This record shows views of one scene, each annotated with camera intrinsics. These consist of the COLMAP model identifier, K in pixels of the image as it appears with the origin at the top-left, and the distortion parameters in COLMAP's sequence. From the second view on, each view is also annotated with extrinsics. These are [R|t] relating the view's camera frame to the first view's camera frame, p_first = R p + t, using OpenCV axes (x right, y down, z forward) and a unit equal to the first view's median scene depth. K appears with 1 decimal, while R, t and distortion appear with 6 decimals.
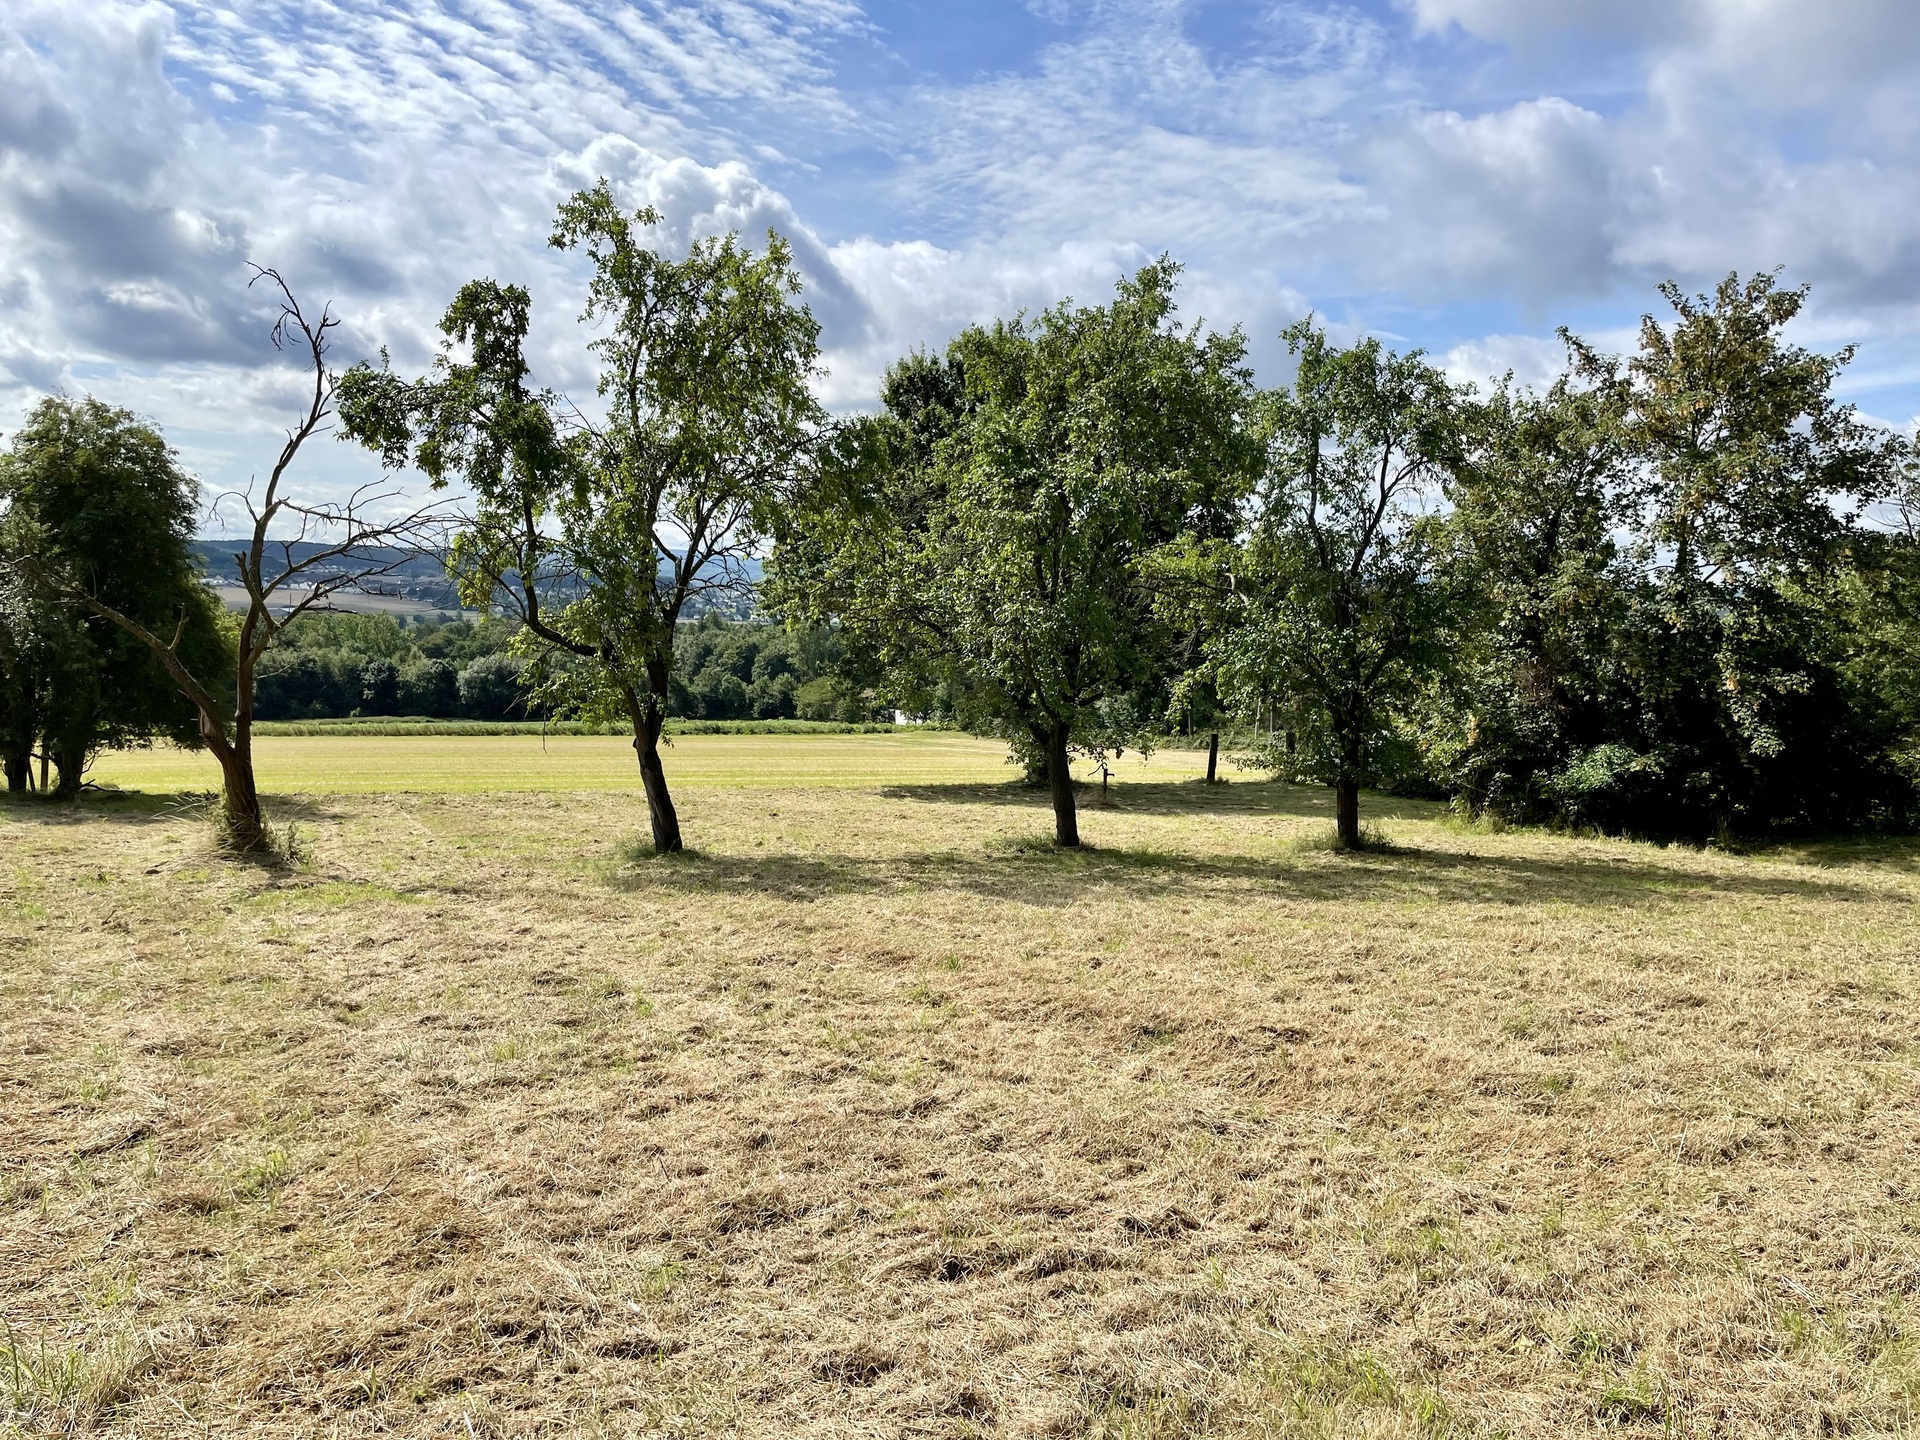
lens RADIAL K [[1475.5, 0, 960.0], [0, 1475.5, 720.0], [0, 0, 1]] dist [0.114270, -0.129543]
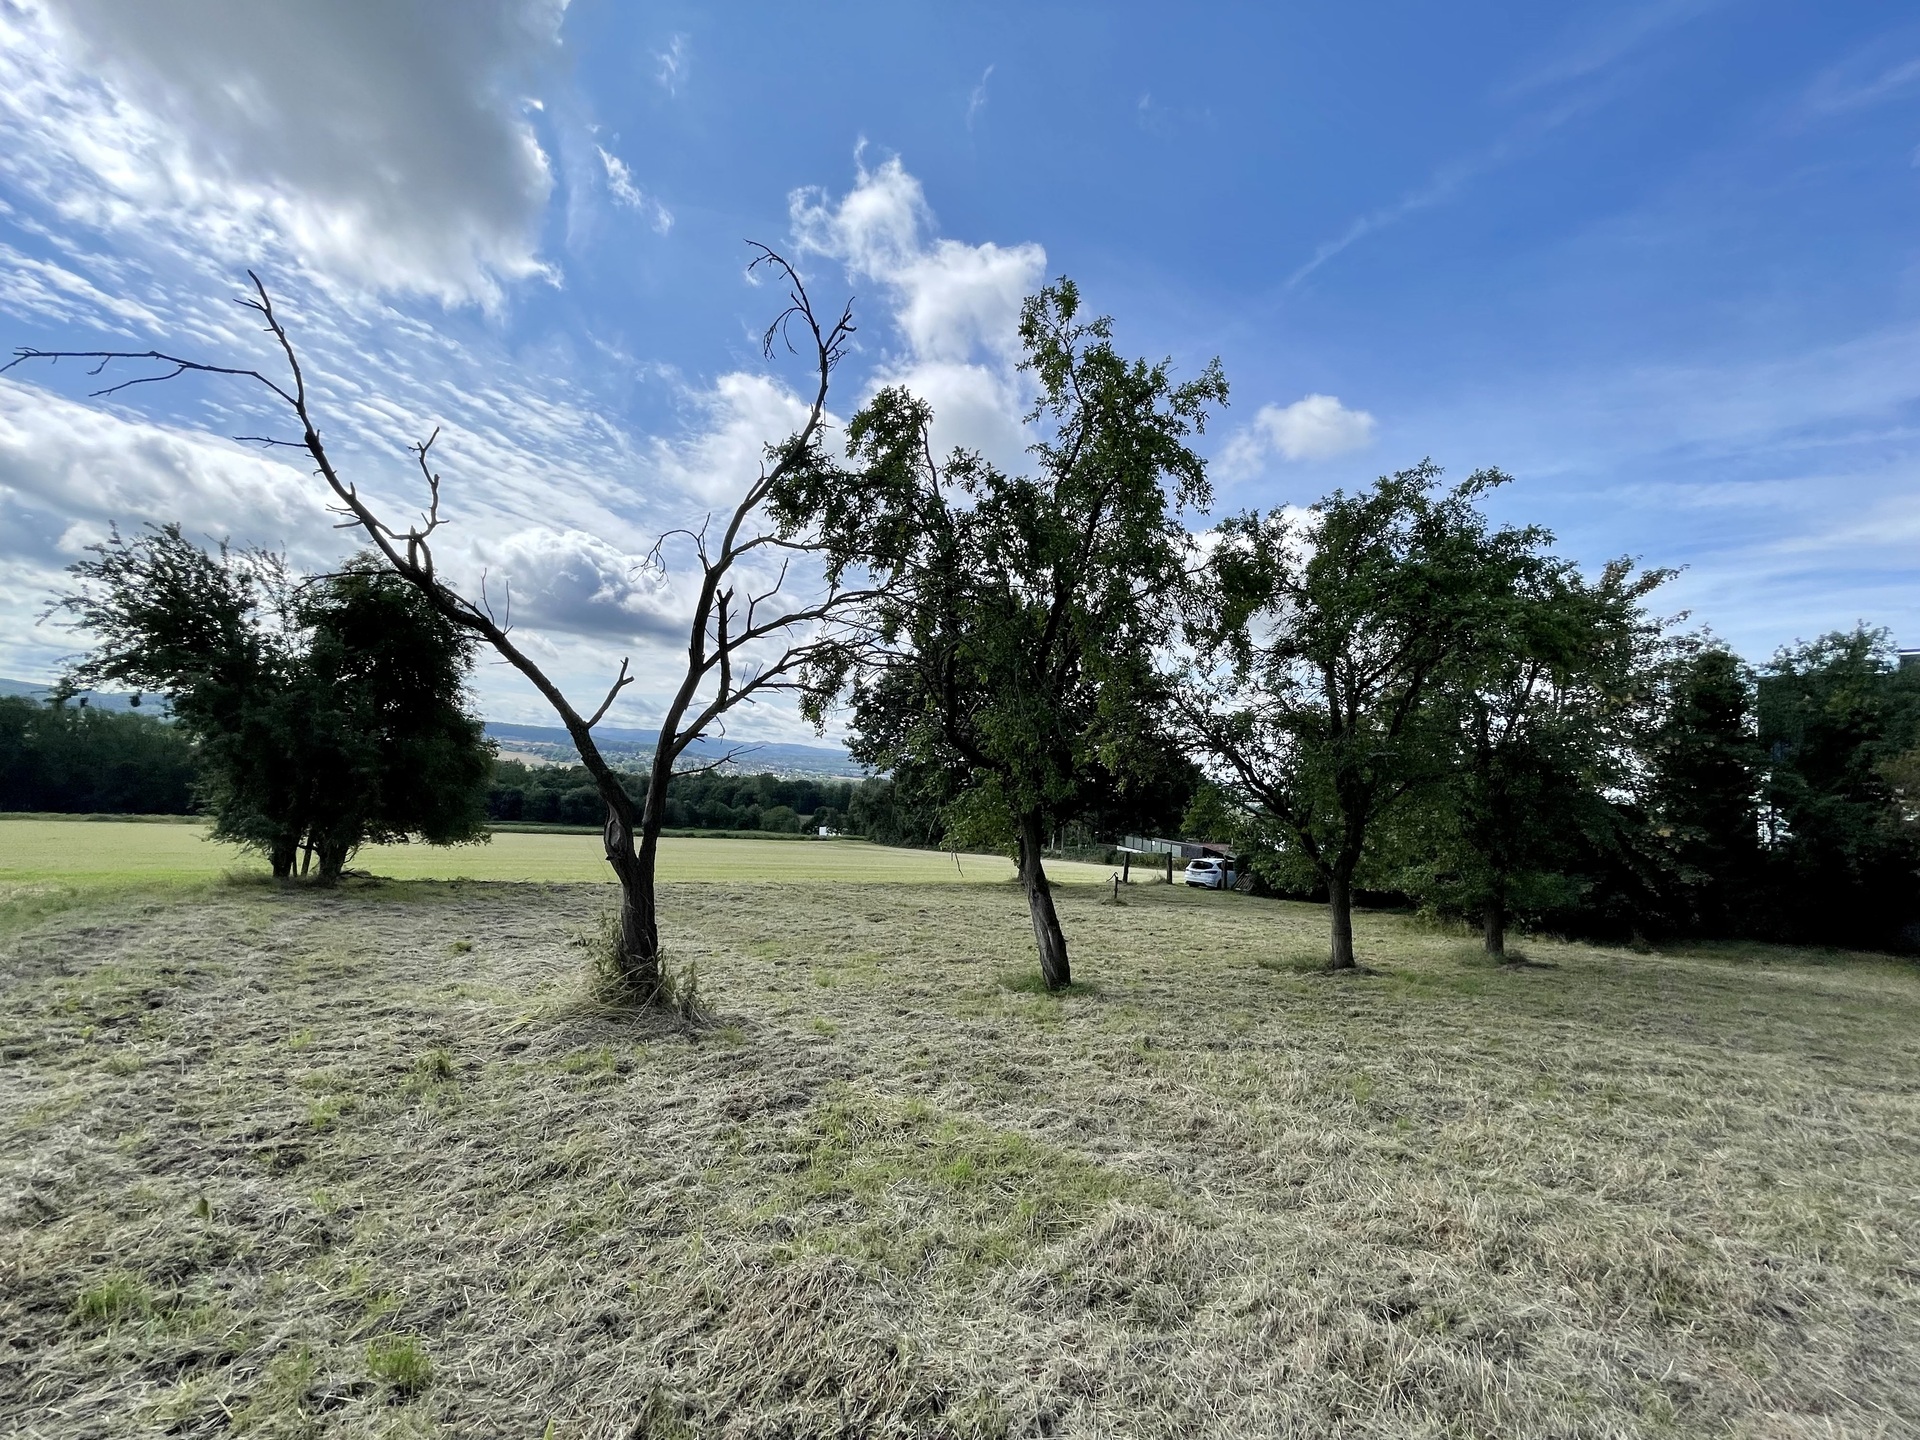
lens RADIAL K [[776.4, 0, 960.0], [0, 776.4, 720.0], [0, 0, 1]] dist [0.009416, -0.000068]
pose [[0.986403, 0.055070, 0.154844, -0.327217], [-0.031884, 0.988411, -0.148414, -0.000170], [-0.161223, 0.141459, 0.976727, 0.491793]]
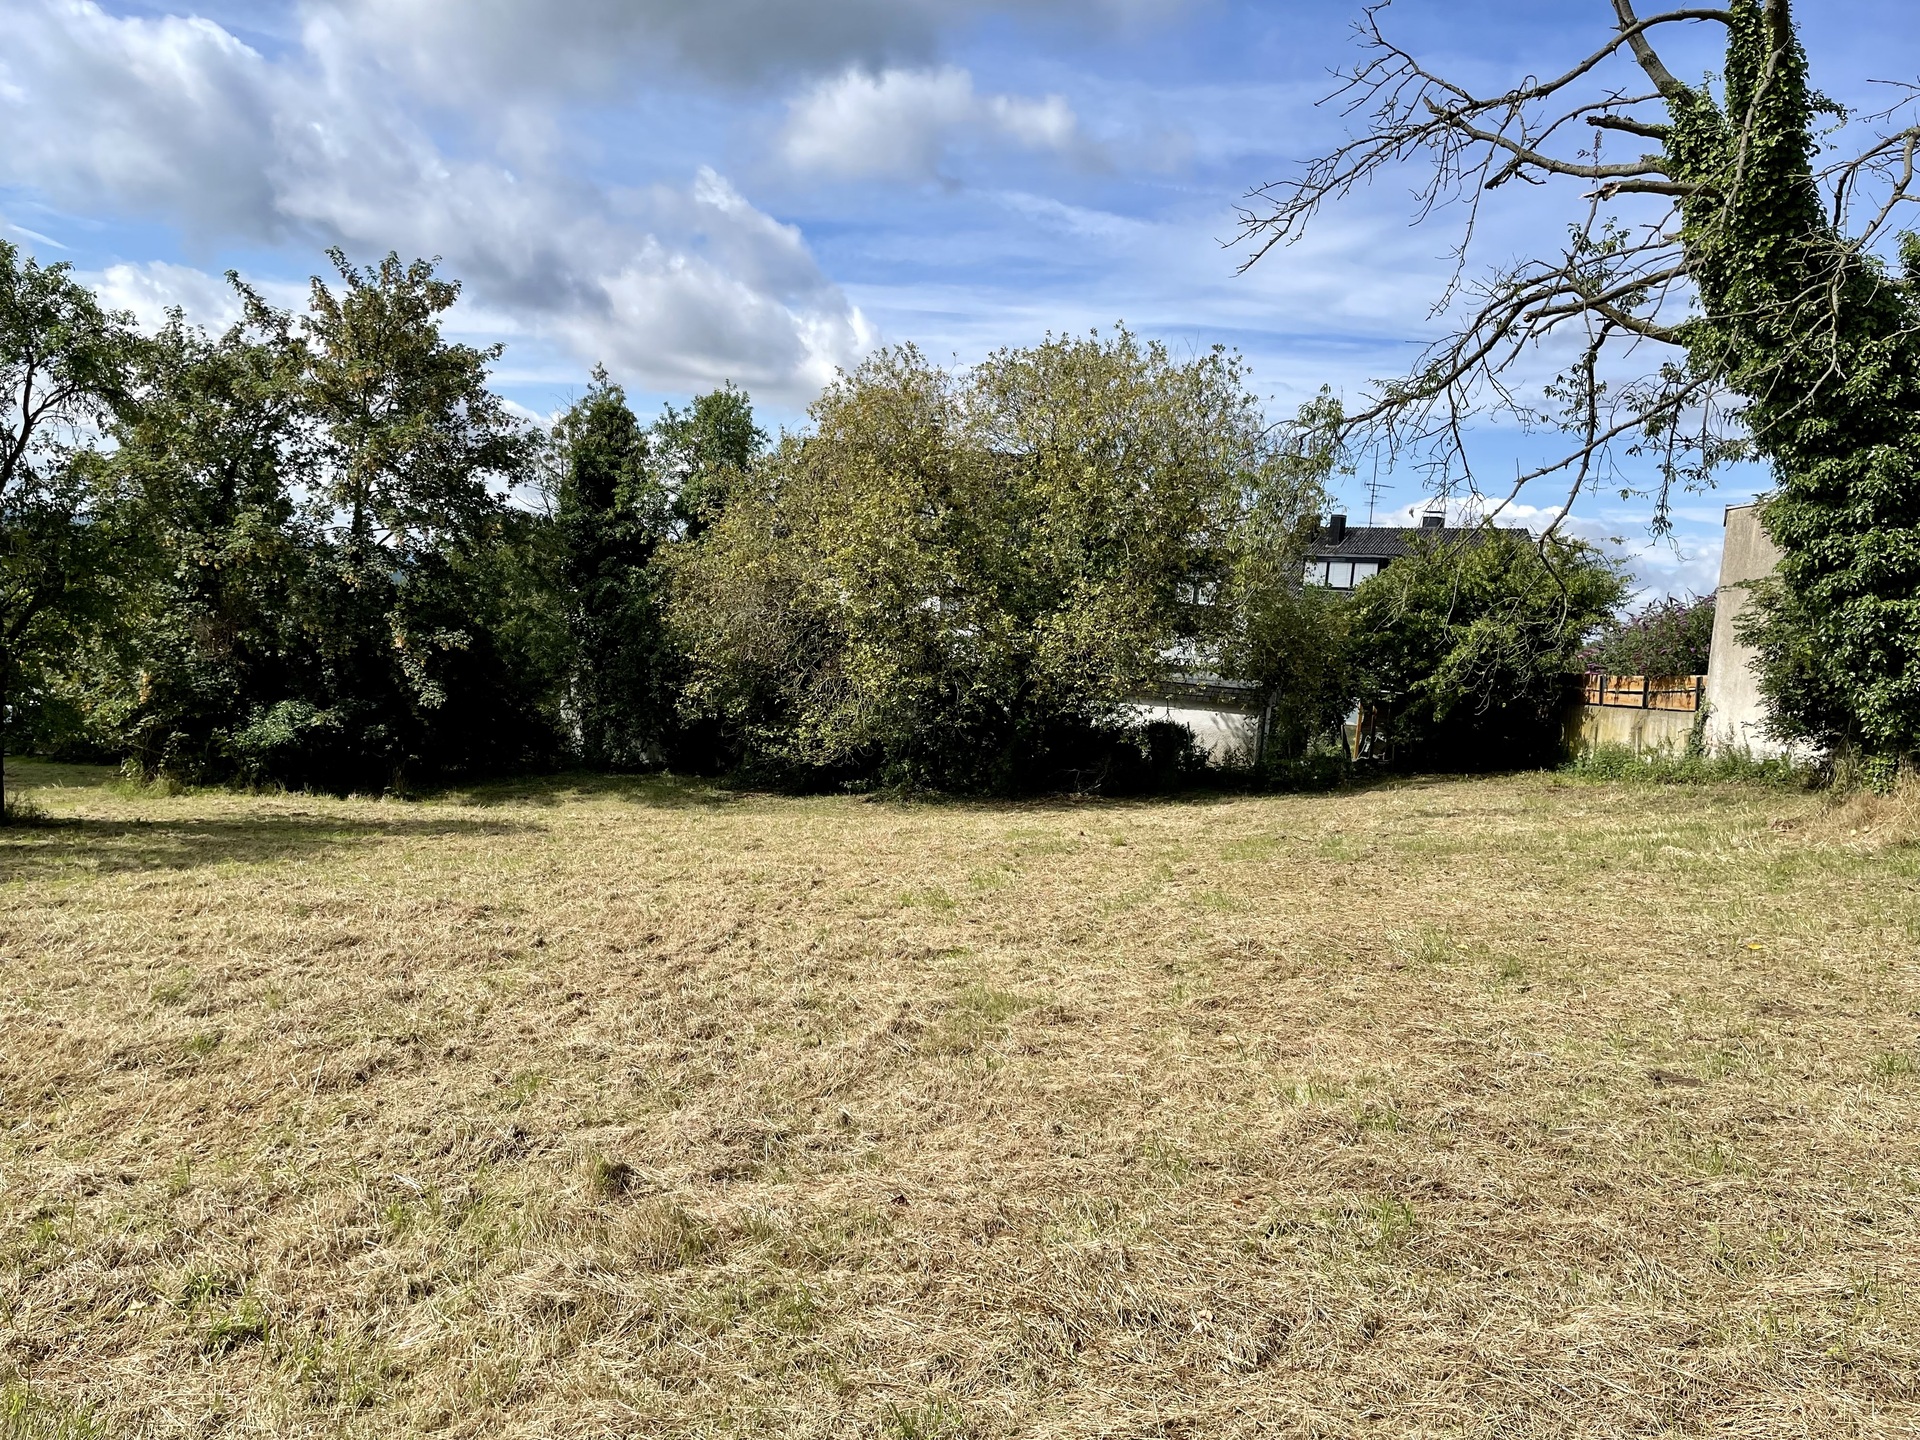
lens RADIAL K [[1475.5, 0, 960.0], [0, 1475.5, 720.0], [0, 0, 1]] dist [0.114270, -0.129543]
pose [[0.687177, -0.024296, 0.726083, 0.010399], [0.003008, 0.999527, 0.030600, -0.000107], [-0.726483, -0.018843, 0.686926, -0.019601]]
